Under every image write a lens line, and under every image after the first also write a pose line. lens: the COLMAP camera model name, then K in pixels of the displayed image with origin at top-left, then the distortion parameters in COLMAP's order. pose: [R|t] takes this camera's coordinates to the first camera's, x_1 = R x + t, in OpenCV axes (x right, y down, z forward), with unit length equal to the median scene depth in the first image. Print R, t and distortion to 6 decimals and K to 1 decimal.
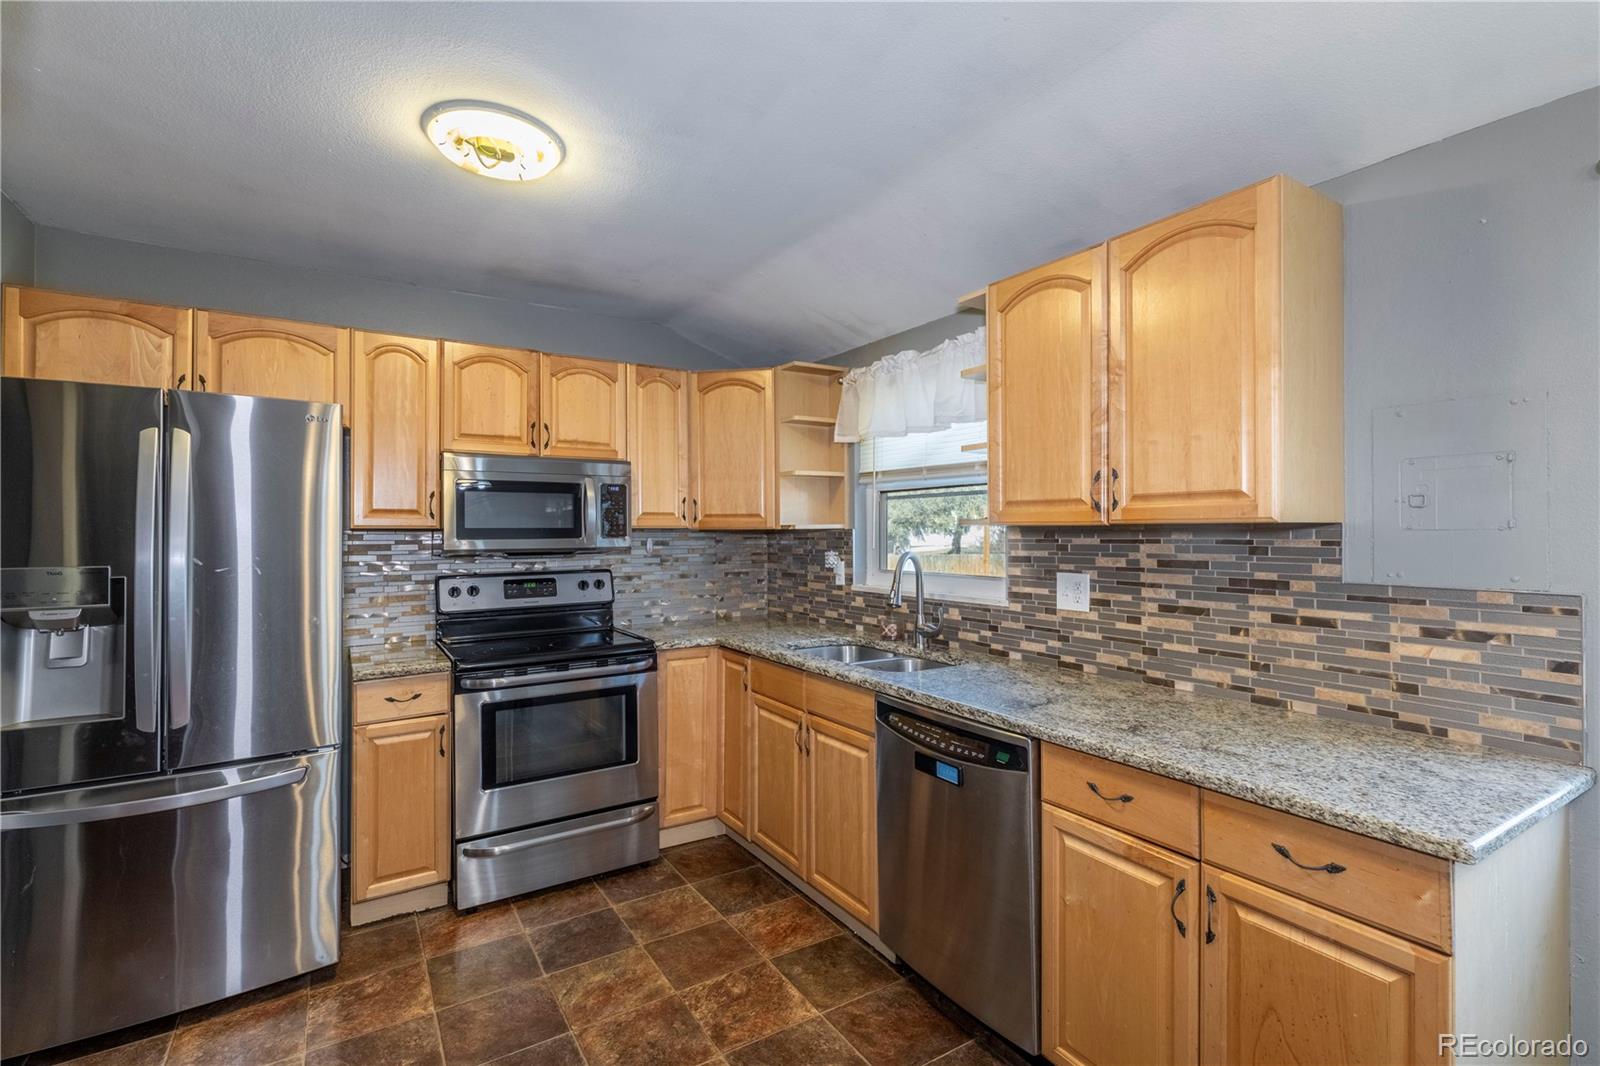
lens RADIAL K [[734.6, 0, 797.7], [0, 734.6, 531.7], [0, 0, 1]] dist [0.001213, 0.000170]
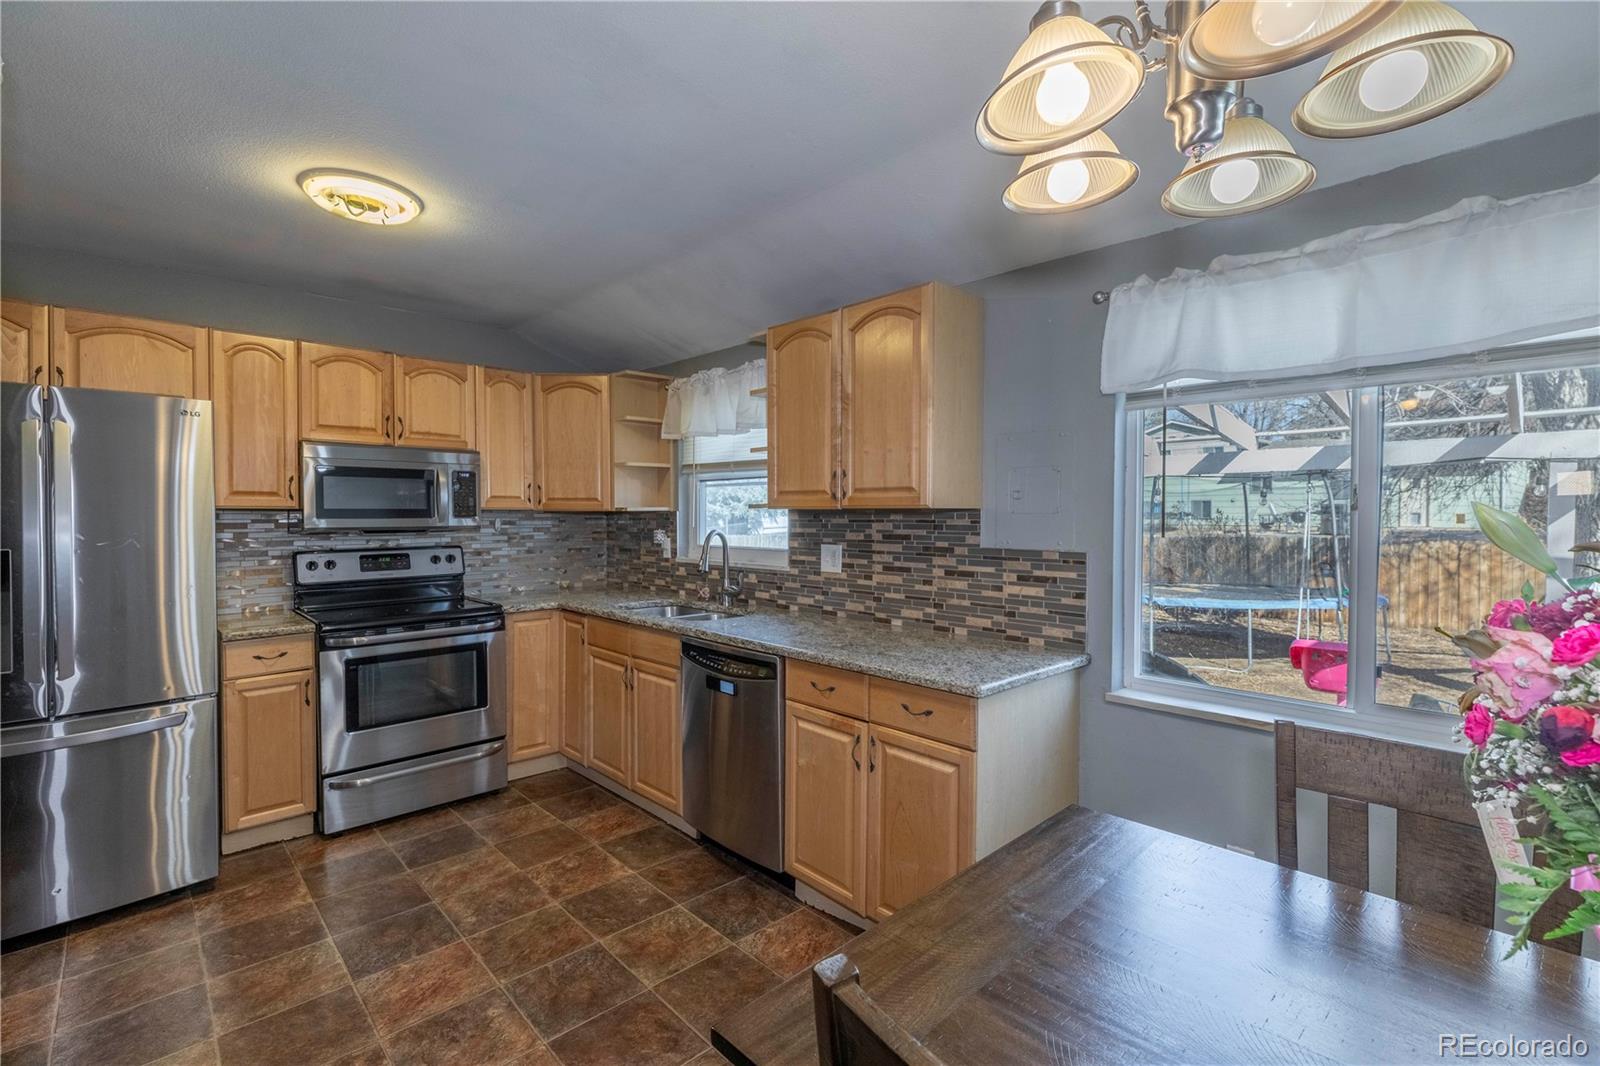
lens RADIAL K [[734.6, 0, 810.6], [0, 734.6, 530.5], [0, 0, 1]] dist [0.001213, 0.000170]
pose [[0.979532, -0.000326, 0.201289, 0.063226], [-0.004210, 0.999747, 0.022107, 0.000735], [-0.201245, -0.022502, 0.979282, -0.305463]]
